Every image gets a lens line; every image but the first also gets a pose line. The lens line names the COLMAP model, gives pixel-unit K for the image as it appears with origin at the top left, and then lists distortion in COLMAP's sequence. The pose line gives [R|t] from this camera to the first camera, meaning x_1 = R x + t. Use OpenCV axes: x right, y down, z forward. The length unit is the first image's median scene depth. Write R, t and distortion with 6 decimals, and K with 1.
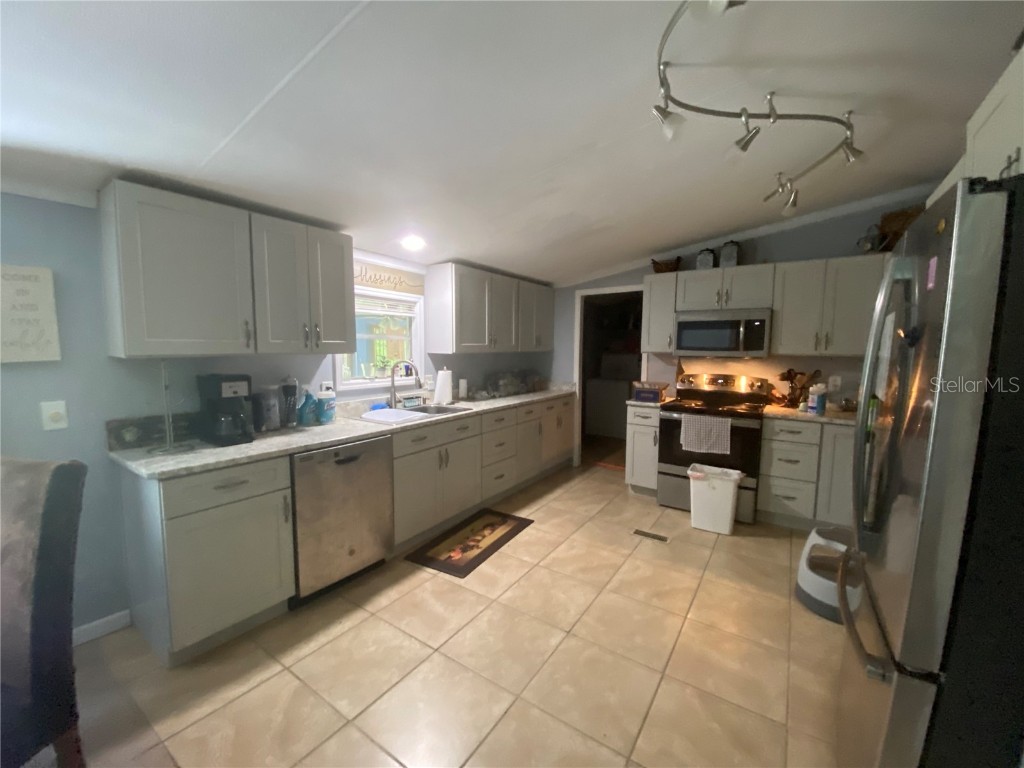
lens RADIAL K [[416.9, 0, 507.8], [0, 416.9, 382.1], [0, 0, 1]] dist [0.031326, -0.028038]
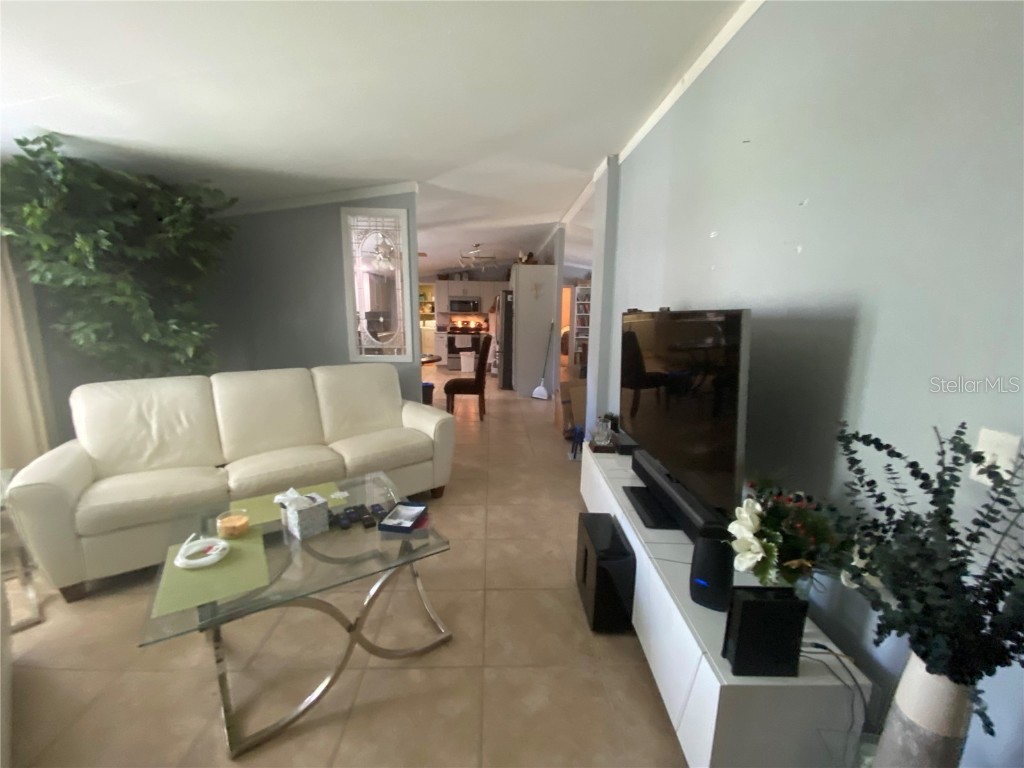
lens RADIAL K [[416.9, 0, 507.8], [0, 416.9, 382.1], [0, 0, 1]] dist [0.031326, -0.028038]
pose [[0.809228, -0.102626, 0.578461, -0.858733], [0.048480, 0.992931, 0.108339, 0.096297], [-0.585490, -0.059627, 0.808484, -1.341079]]
